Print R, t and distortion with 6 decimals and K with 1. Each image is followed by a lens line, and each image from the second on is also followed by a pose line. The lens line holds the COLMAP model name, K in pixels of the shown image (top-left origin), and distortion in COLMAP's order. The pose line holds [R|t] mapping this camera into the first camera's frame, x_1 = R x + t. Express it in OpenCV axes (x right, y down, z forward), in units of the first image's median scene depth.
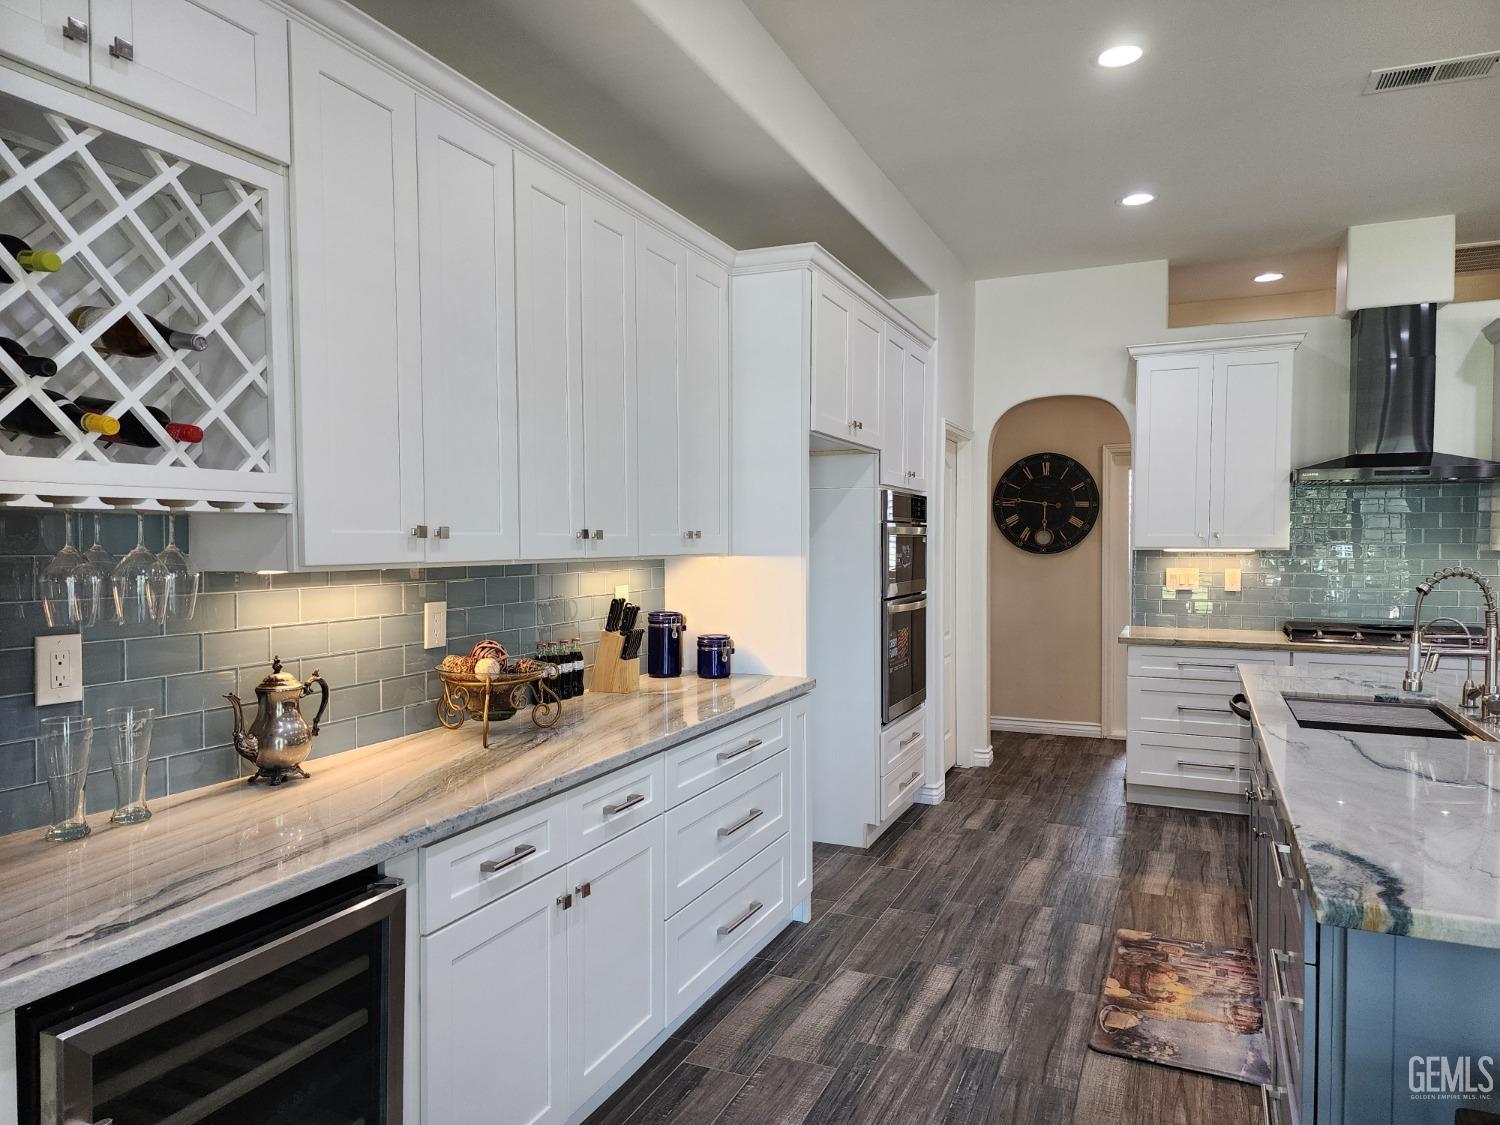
lens RADIAL K [[989.8, 0, 747.7], [0, 989.8, 569.5], [0, 0, 1]] dist [0.069964, -0.055042]
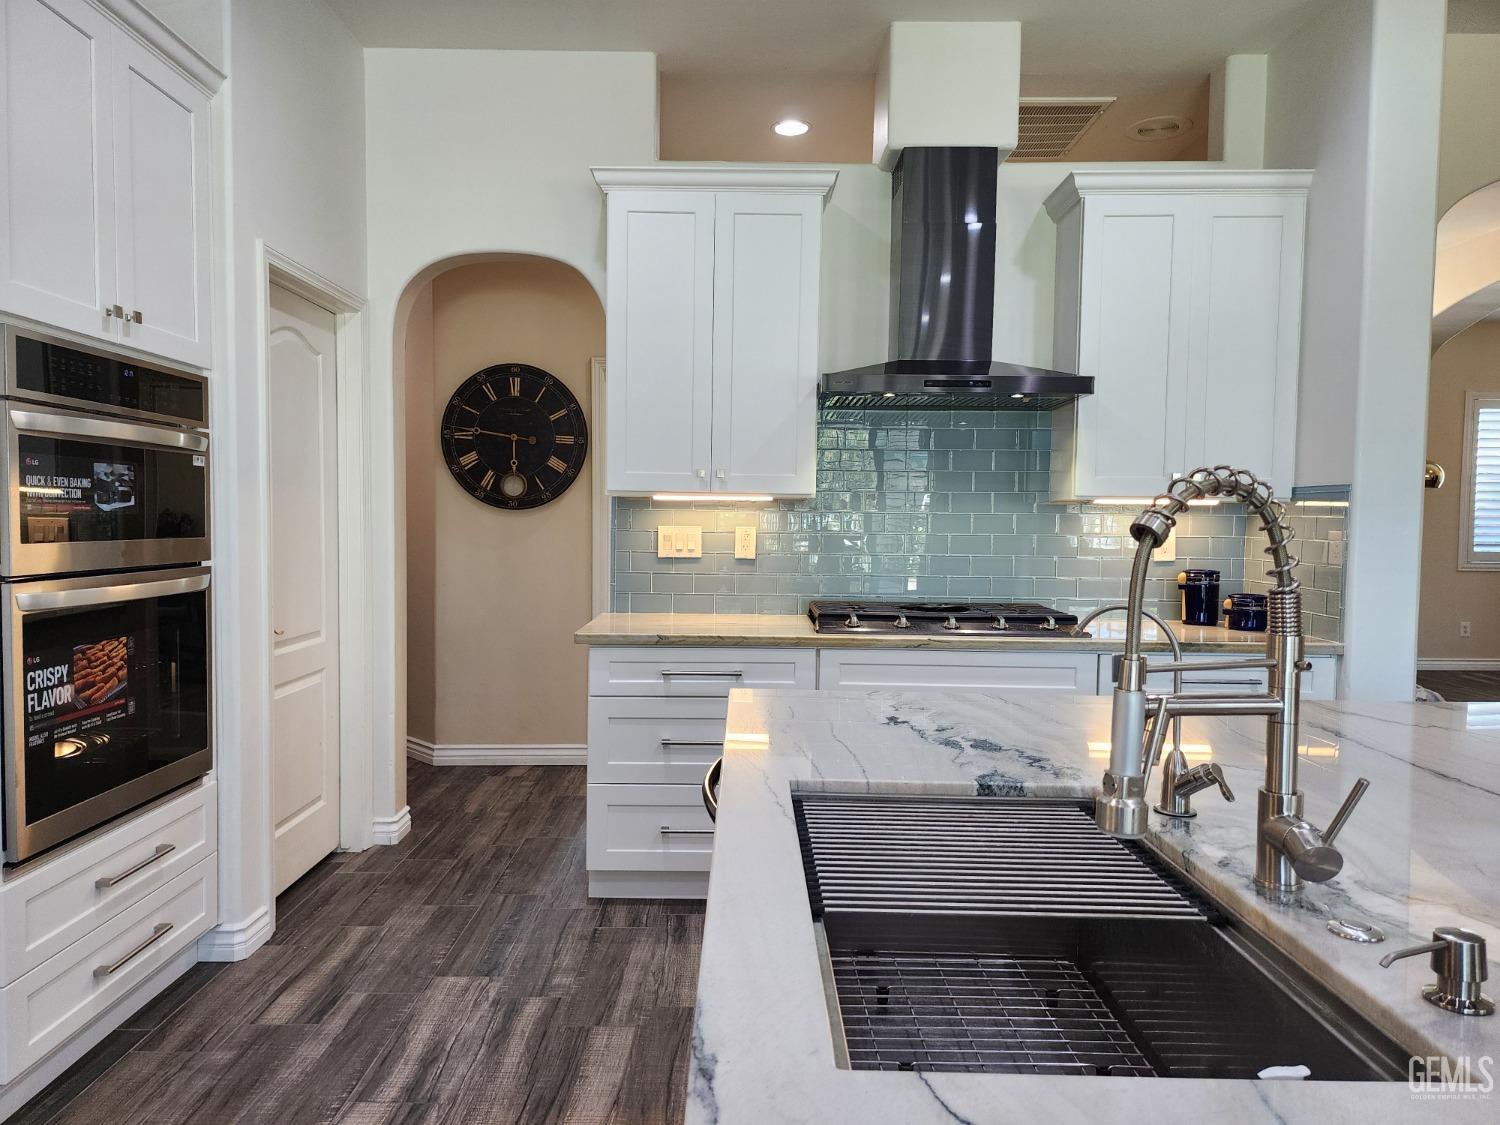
lens RADIAL K [[989.8, 0, 744.4], [0, 989.8, 569.1], [0, 0, 1]] dist [0.069964, -0.055042]
pose [[0.913516, -0.008879, 0.406706, 0.221354], [-0.000631, 0.999730, 0.023241, 0.013713], [-0.406802, -0.021488, 0.913263, 0.406228]]
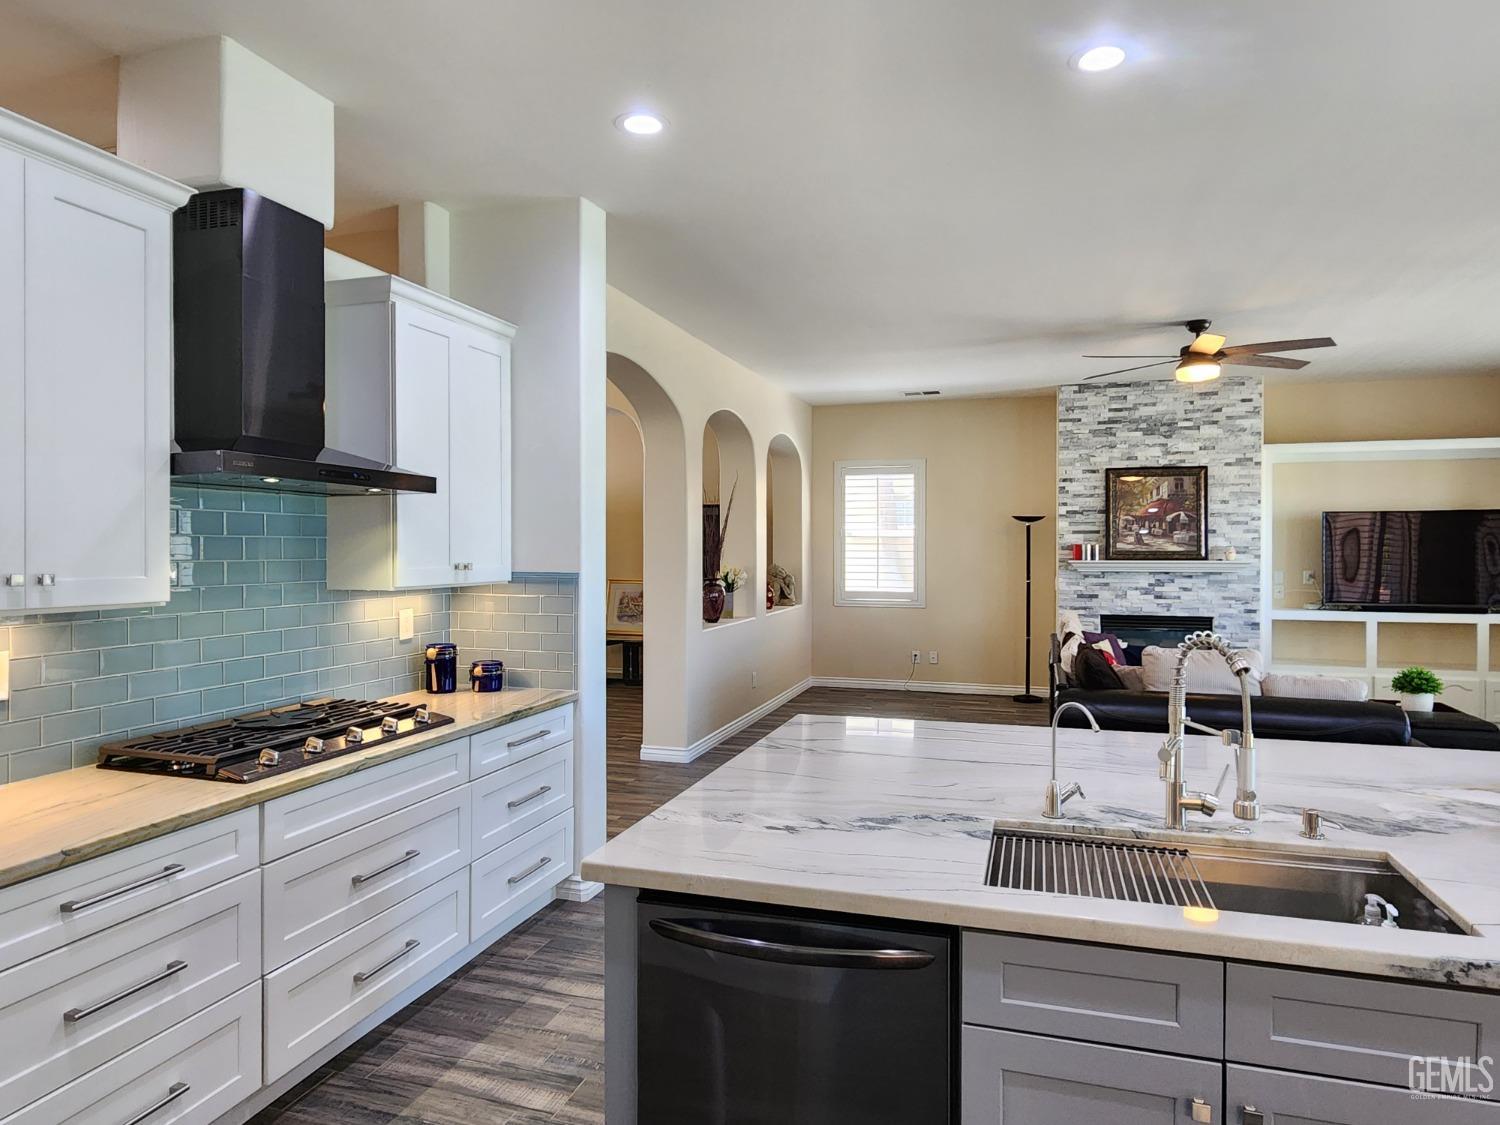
lens RADIAL K [[933.8, 0, 748.7], [0, 933.8, 550.9], [0, 0, 1]] dist [-0.005240, -0.006755]
pose [[-0.122598, -0.000874, 0.992456, 0.033403], [0.030379, 0.999528, 0.004633, -0.039762], [-0.991991, 0.030718, -0.122514, 0.763388]]
